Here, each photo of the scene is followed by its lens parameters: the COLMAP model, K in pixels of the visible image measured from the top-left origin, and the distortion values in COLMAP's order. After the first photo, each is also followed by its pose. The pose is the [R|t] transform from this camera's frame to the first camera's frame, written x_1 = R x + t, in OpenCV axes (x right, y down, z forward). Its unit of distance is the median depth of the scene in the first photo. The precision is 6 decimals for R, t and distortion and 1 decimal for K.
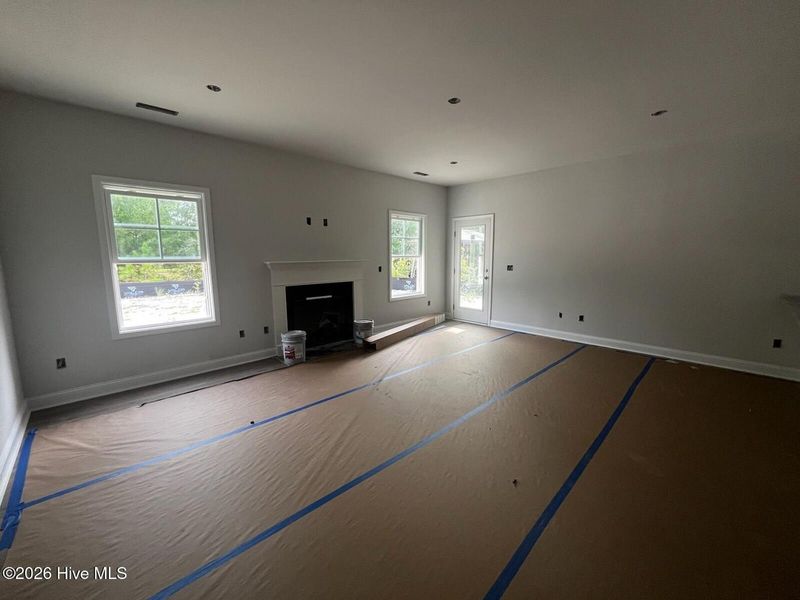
lens RADIAL K [[327.1, 0, 399.2], [0, 327.1, 298.9], [0, 0, 1]] dist [-0.004194, 0.000127]
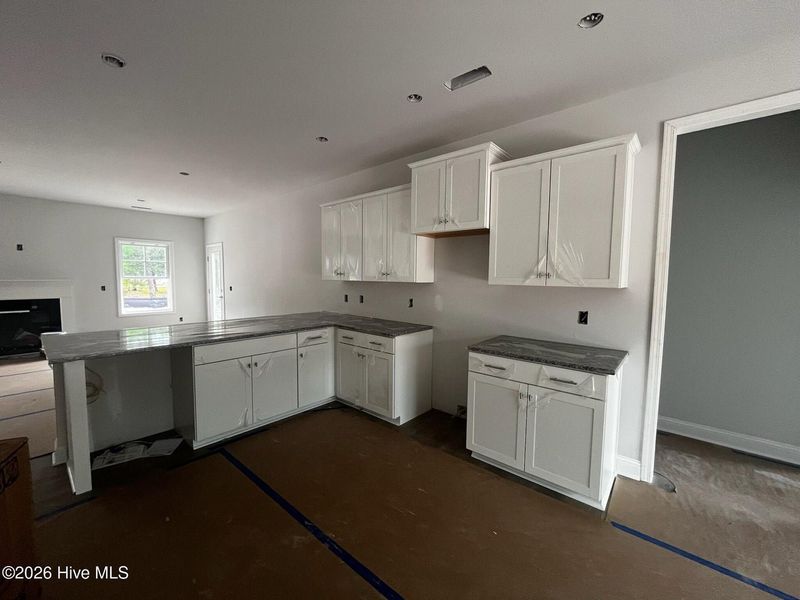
lens RADIAL K [[327.1, 0, 398.5], [0, 327.1, 299.3], [0, 0, 1]] dist [-0.004194, 0.000127]
pose [[0.996092, 0.009092, 0.087848, 0.866698], [-0.002809, 0.997445, -0.071377, 0.025285], [-0.088272, 0.070852, 0.993573, -0.216341]]
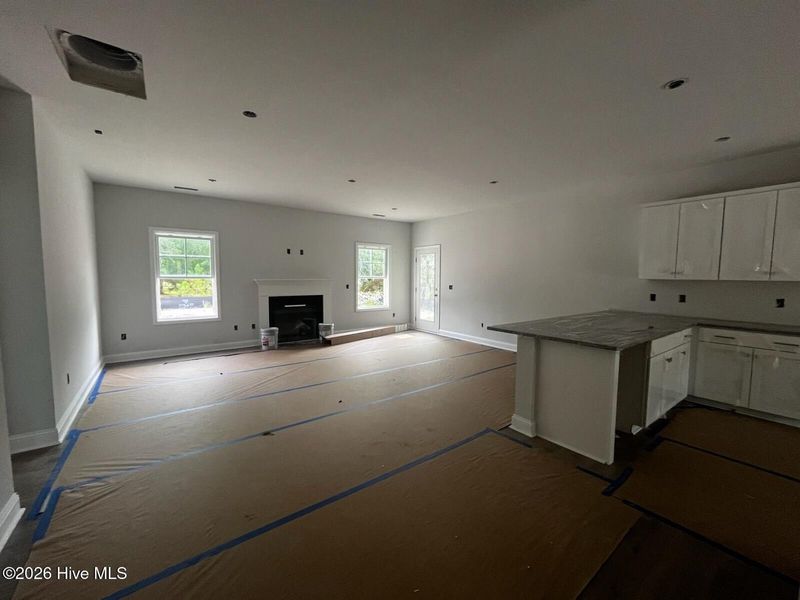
lens RADIAL K [[327.1, 0, 400.4], [0, 327.1, 298.9], [0, 0, 1]] dist [-0.004194, 0.000127]
pose [[0.991683, 0.020307, -0.127095, 0.321812], [-0.028873, 0.997407, -0.065921, 0.039457], [0.125427, 0.069042, 0.989698, -0.274017]]
